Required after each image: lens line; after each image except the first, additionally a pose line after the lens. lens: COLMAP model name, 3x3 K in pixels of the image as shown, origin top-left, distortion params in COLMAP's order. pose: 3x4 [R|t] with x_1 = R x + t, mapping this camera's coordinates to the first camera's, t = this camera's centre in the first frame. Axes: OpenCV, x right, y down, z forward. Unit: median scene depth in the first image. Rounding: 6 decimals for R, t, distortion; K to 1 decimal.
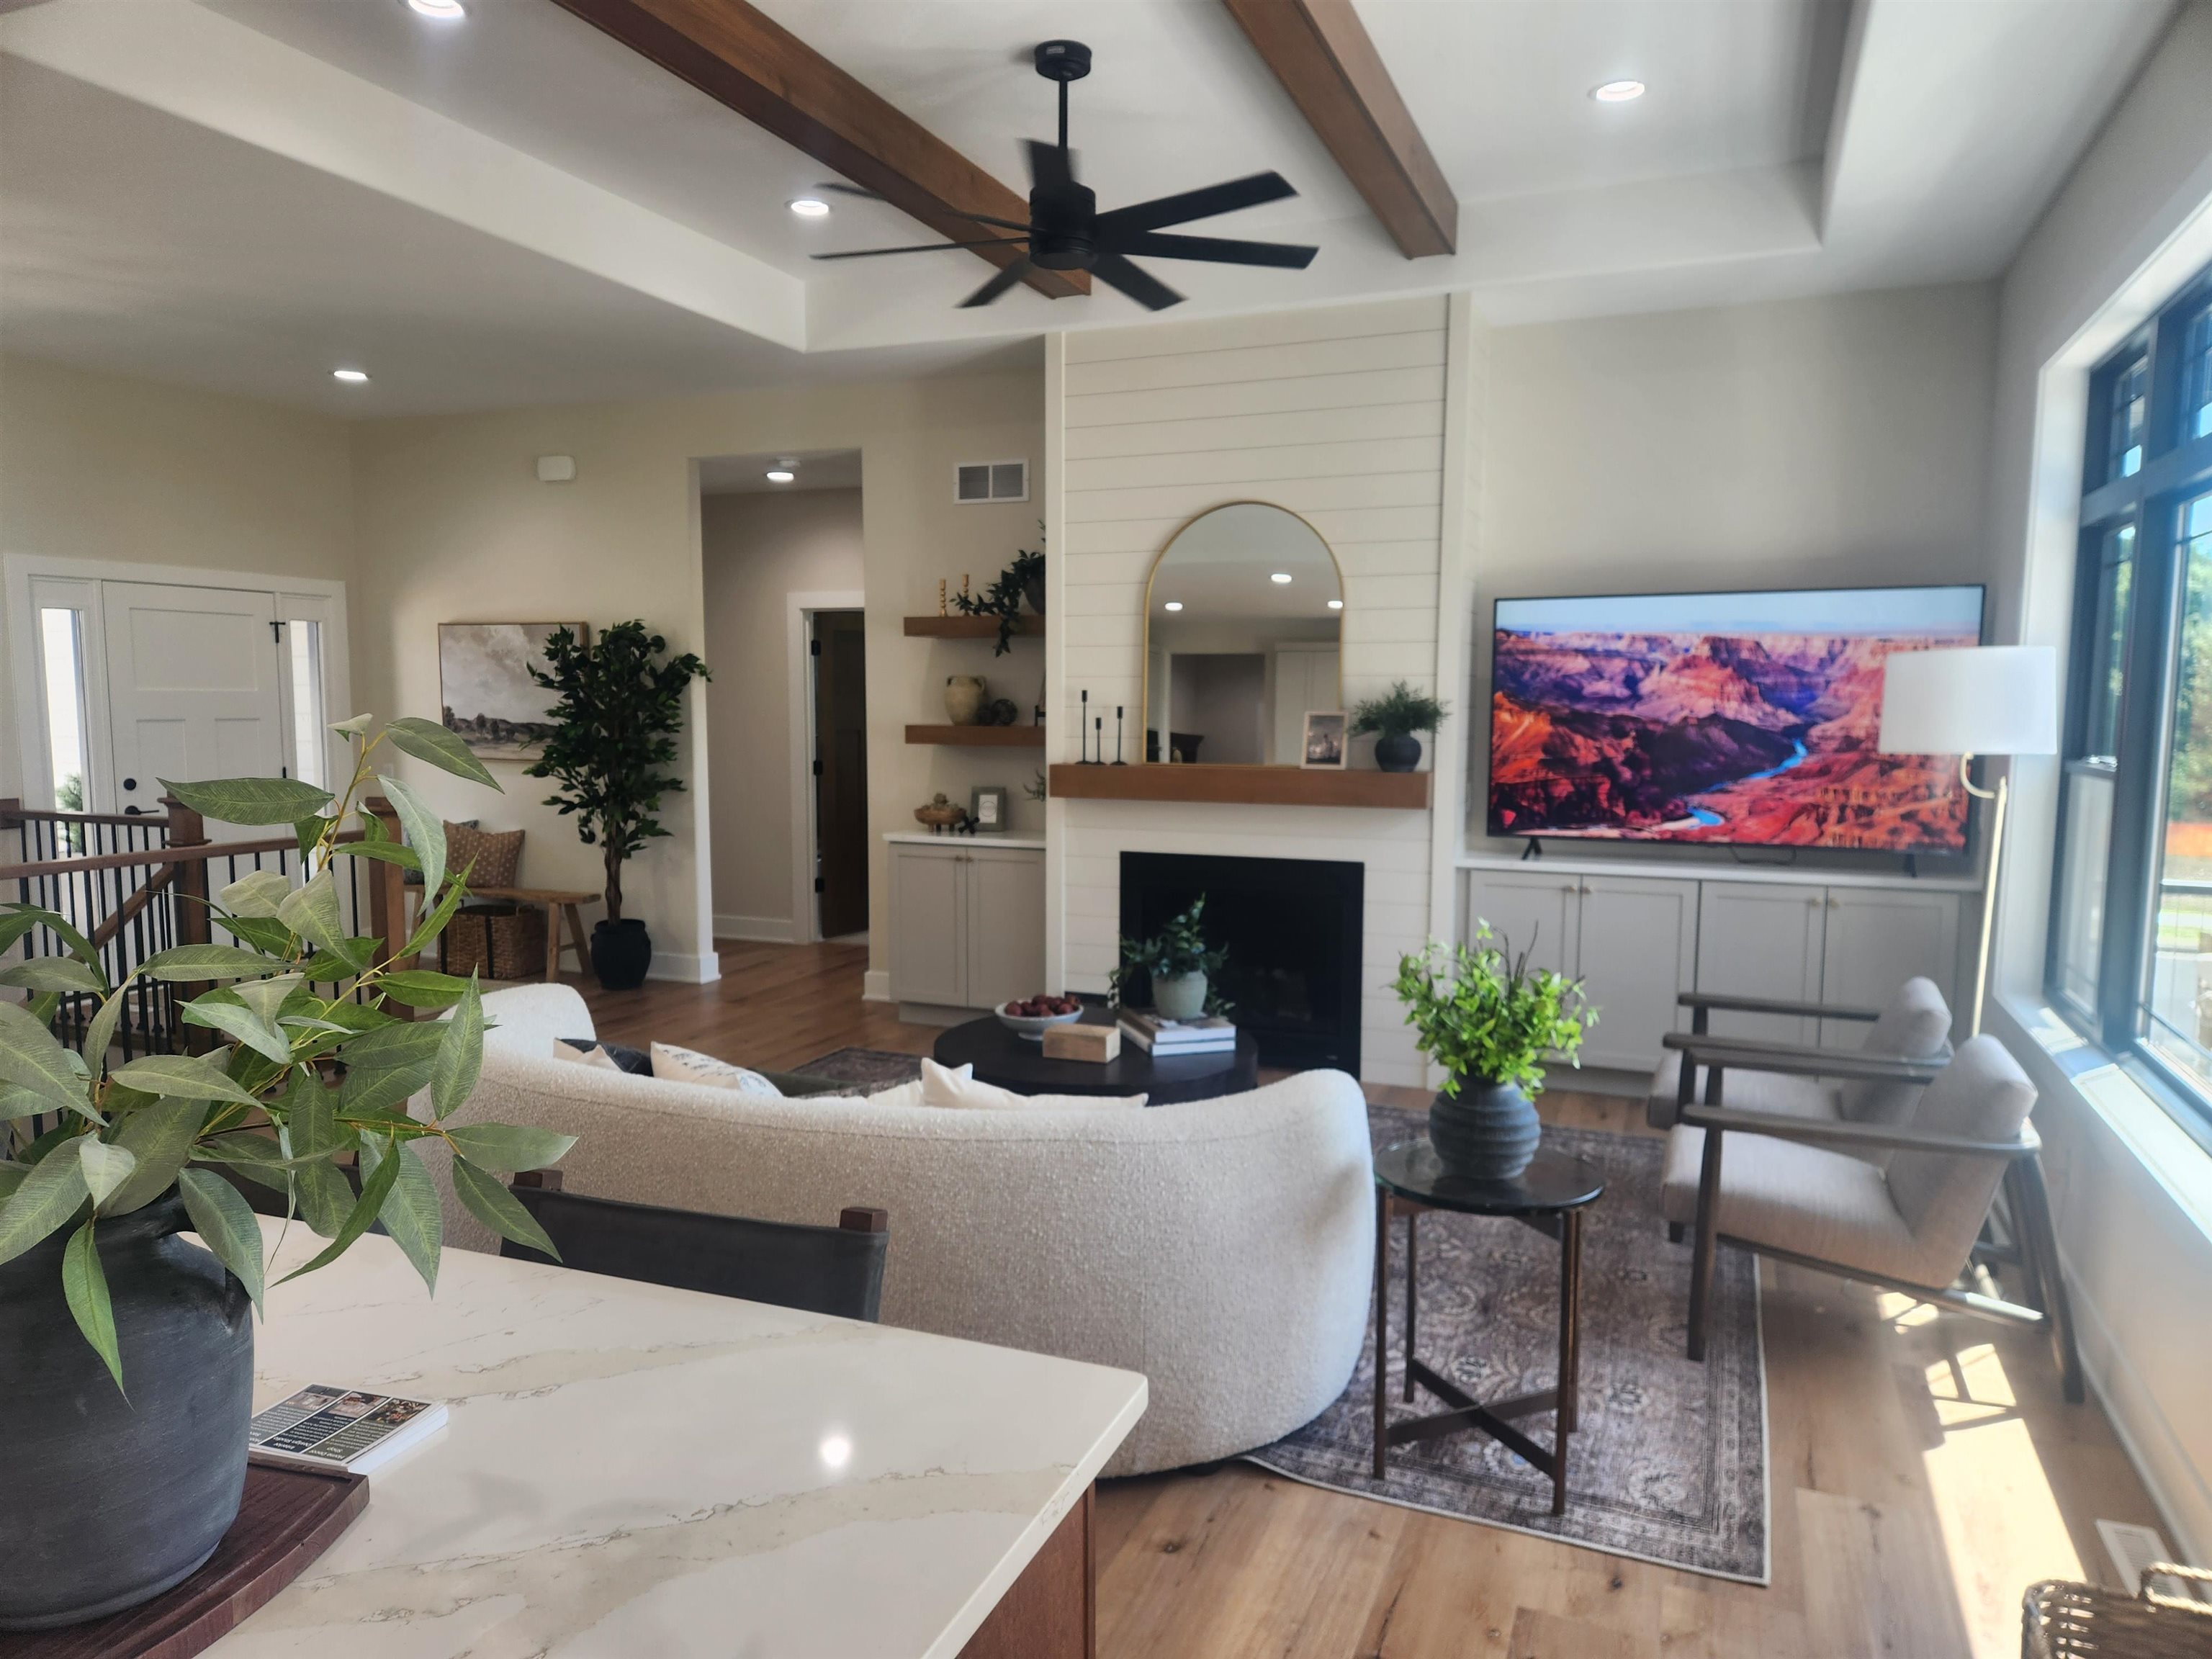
lens RADIAL K [[1470.9, 0, 1126.1], [0, 1470.9, 856.2], [0, 0, 1]] dist [0.062991, -0.046767]
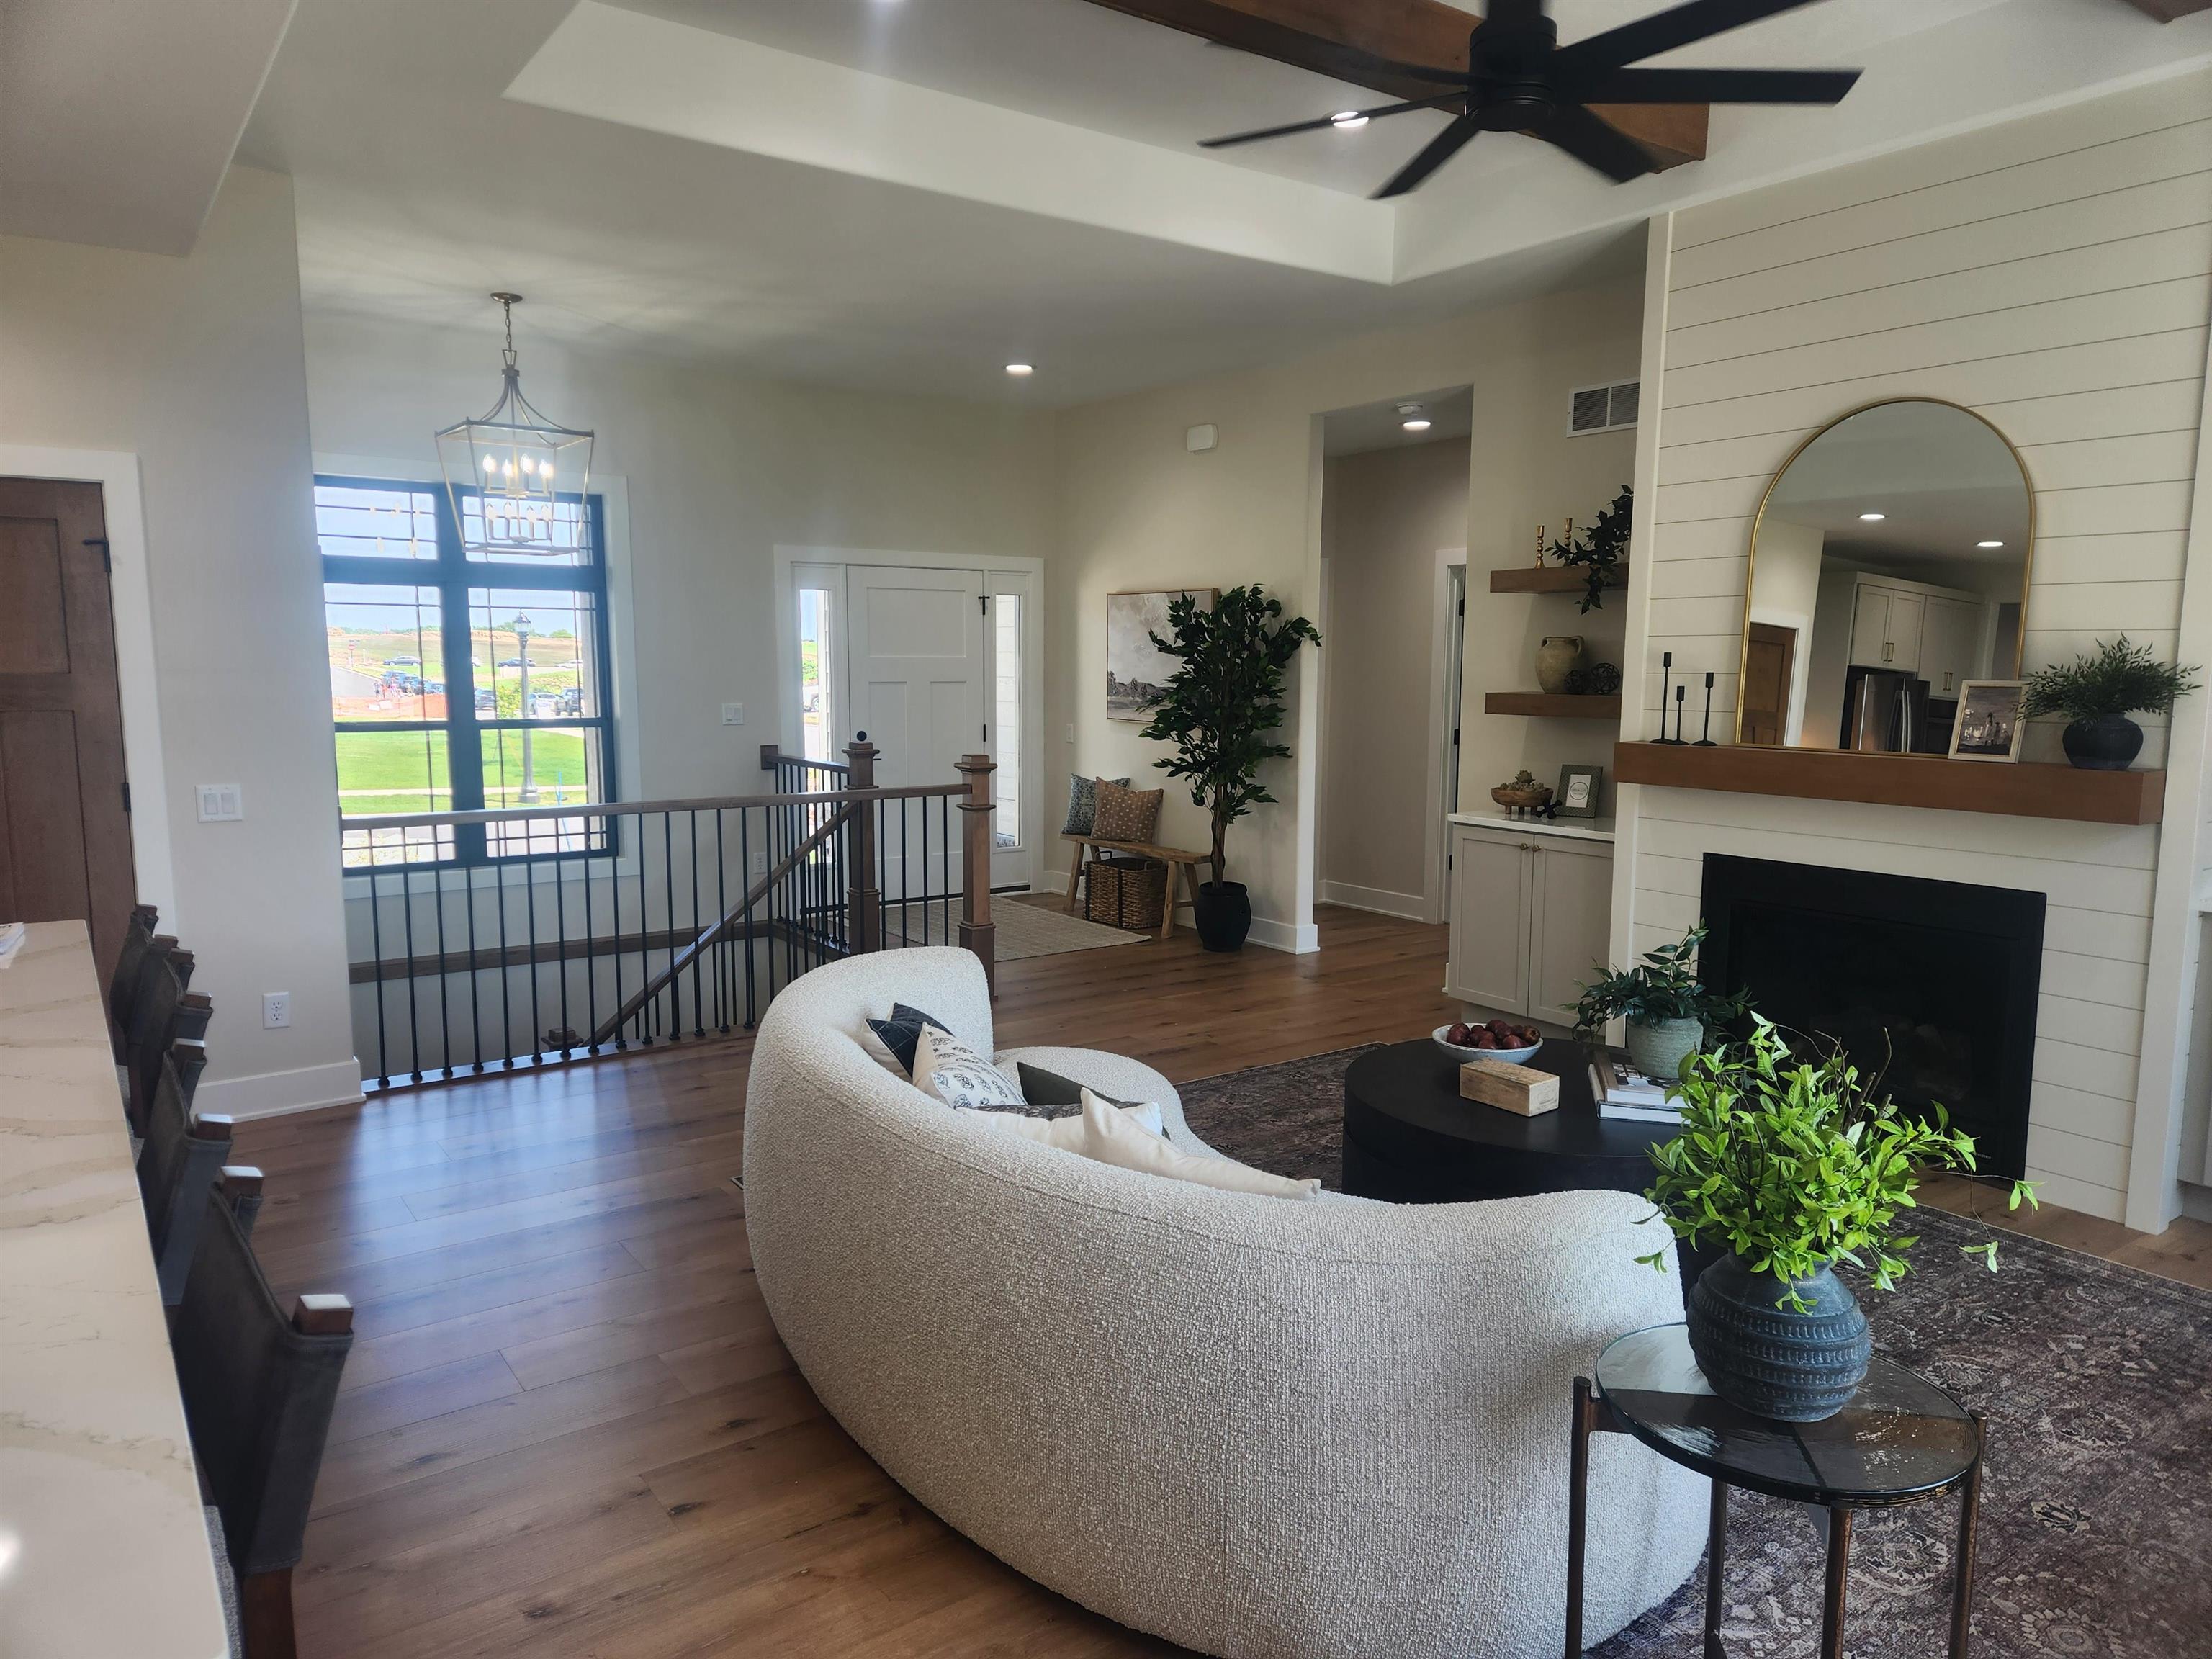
lens RADIAL K [[1470.9, 0, 1105.9], [0, 1470.9, 842.4], [0, 0, 1]] dist [0.062991, -0.046767]
pose [[0.839679, 0.067489, -0.538873, 0.139746], [-0.058395, 0.997716, 0.033964, -0.015277], [0.539934, 0.002949, 0.841702, 0.120870]]
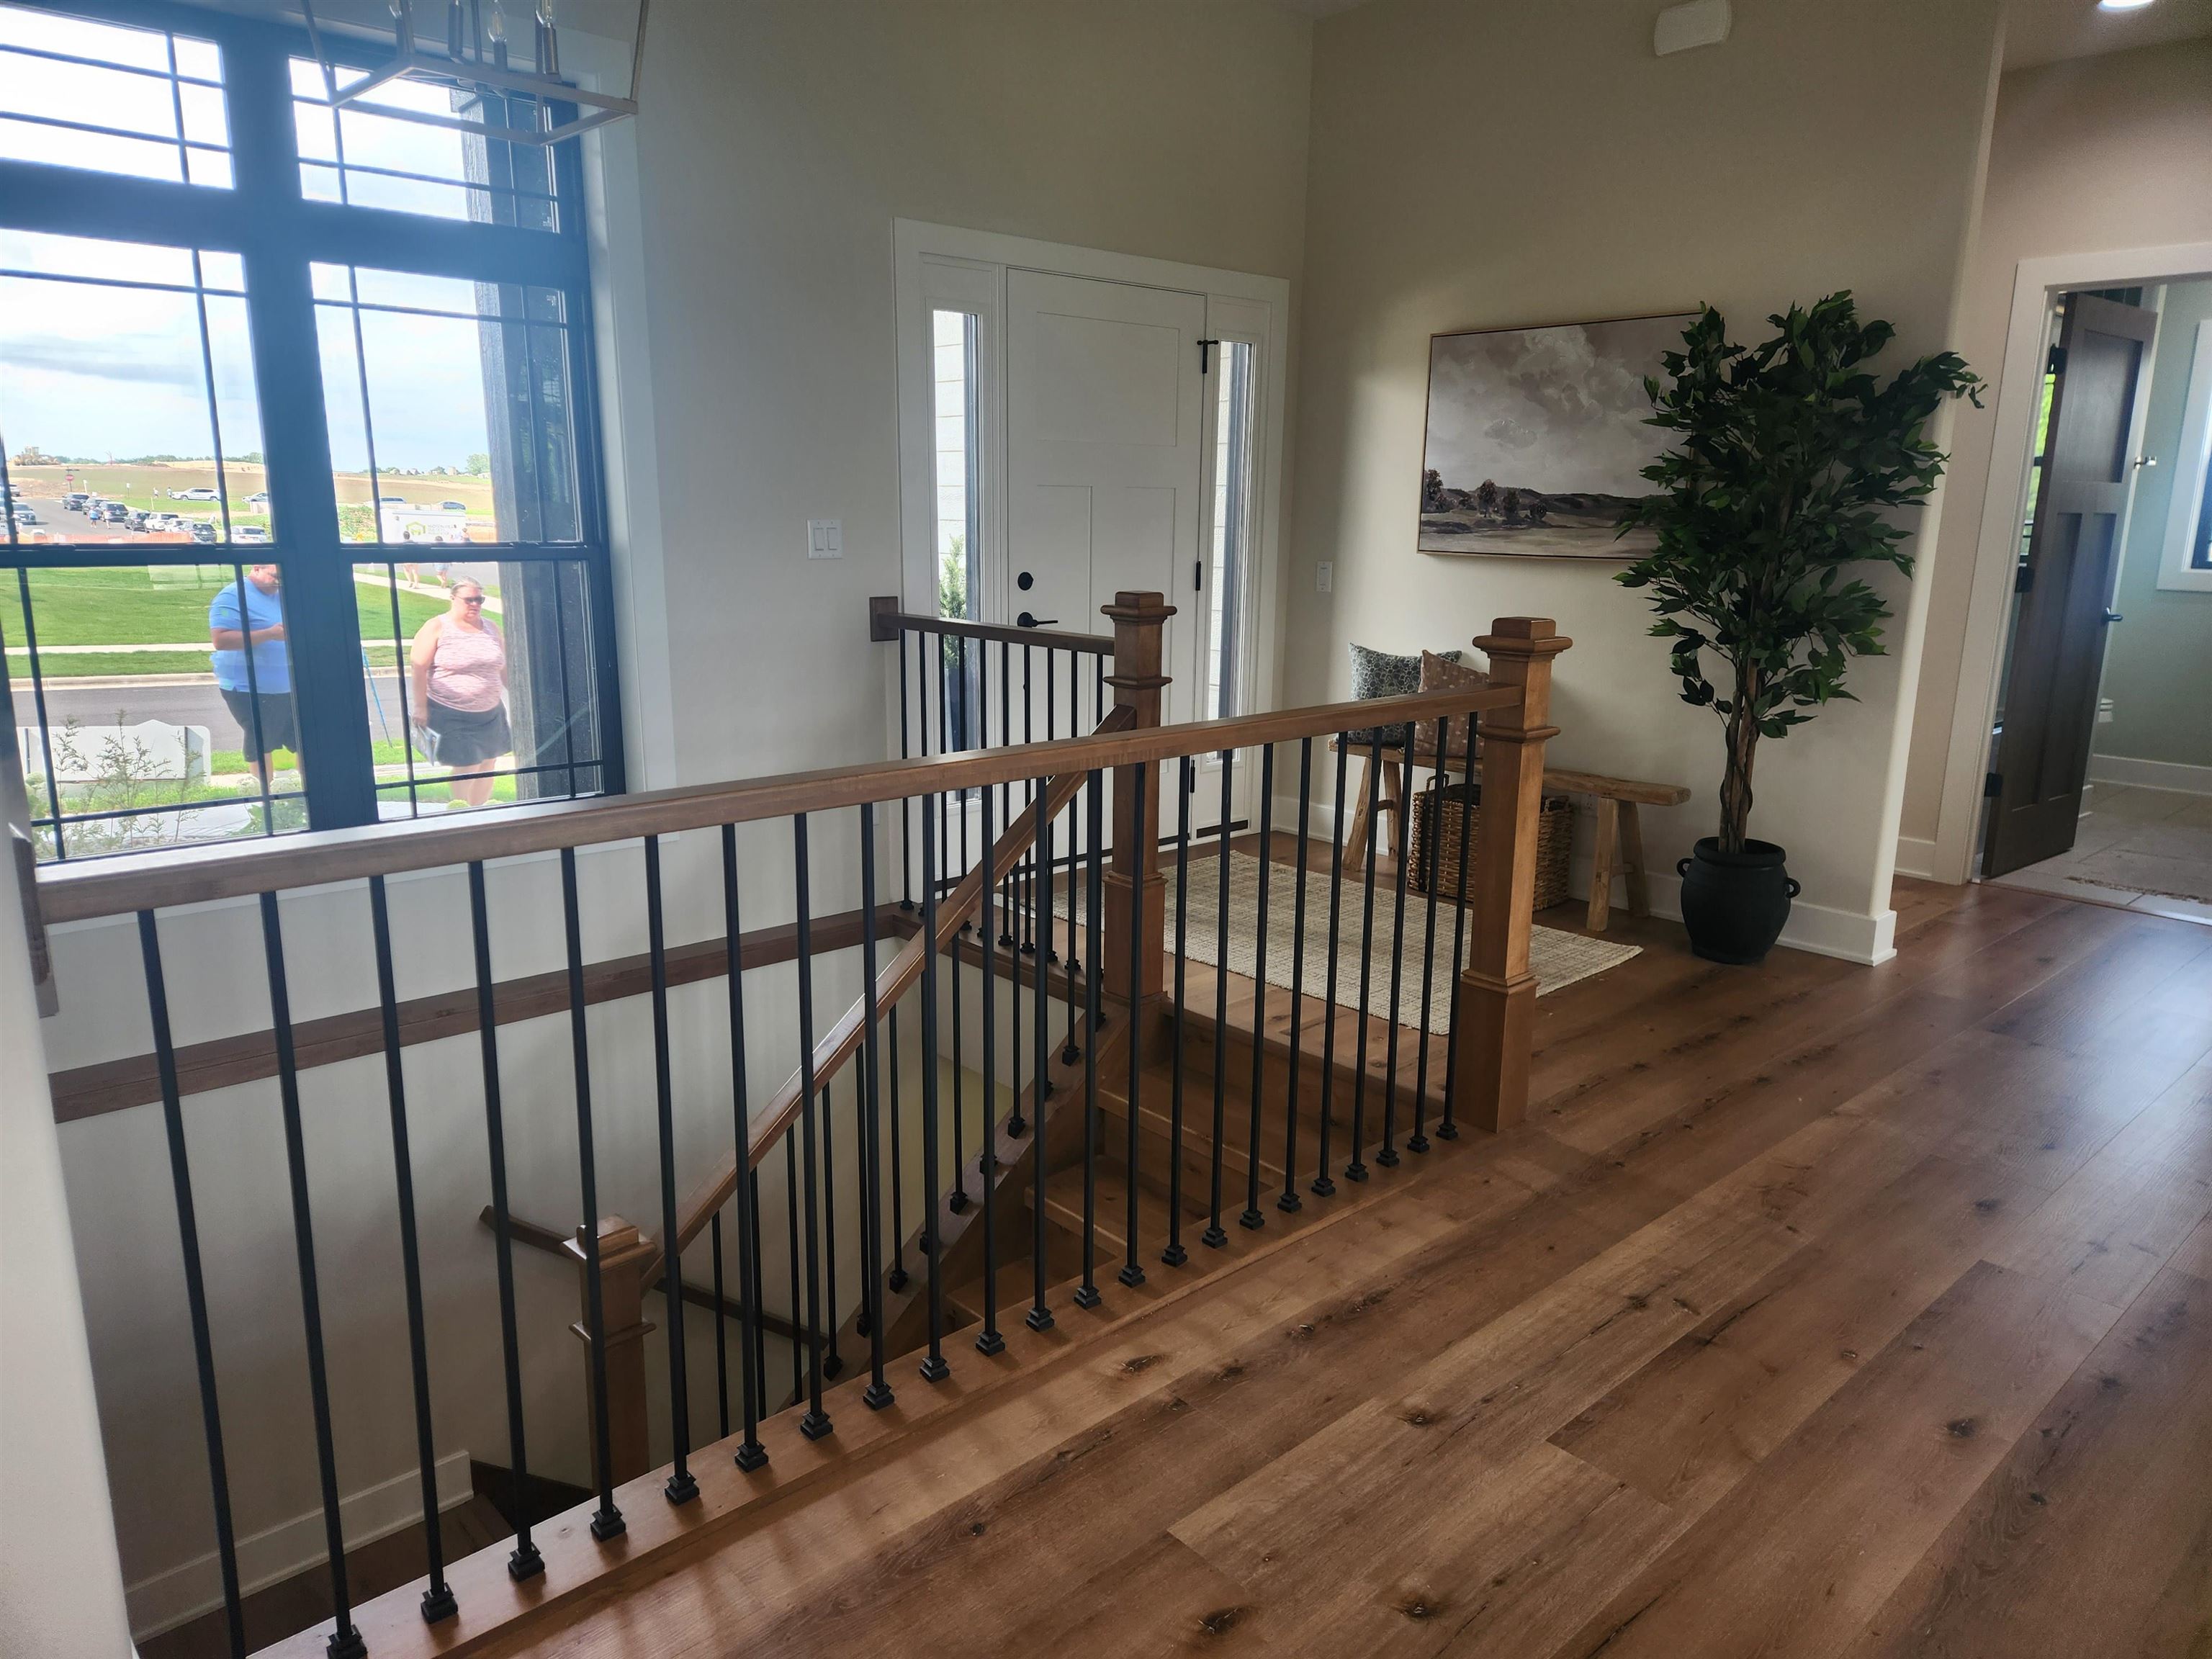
lens RADIAL K [[1470.9, 0, 1093.9], [0, 1470.9, 824.8], [0, 0, 1]] dist [0.062991, -0.046767]
pose [[0.899755, 0.098455, -0.425144, -0.346675], [-0.054239, 0.991894, 0.114913, -0.017209], [0.433012, -0.080334, 0.897801, 0.408893]]
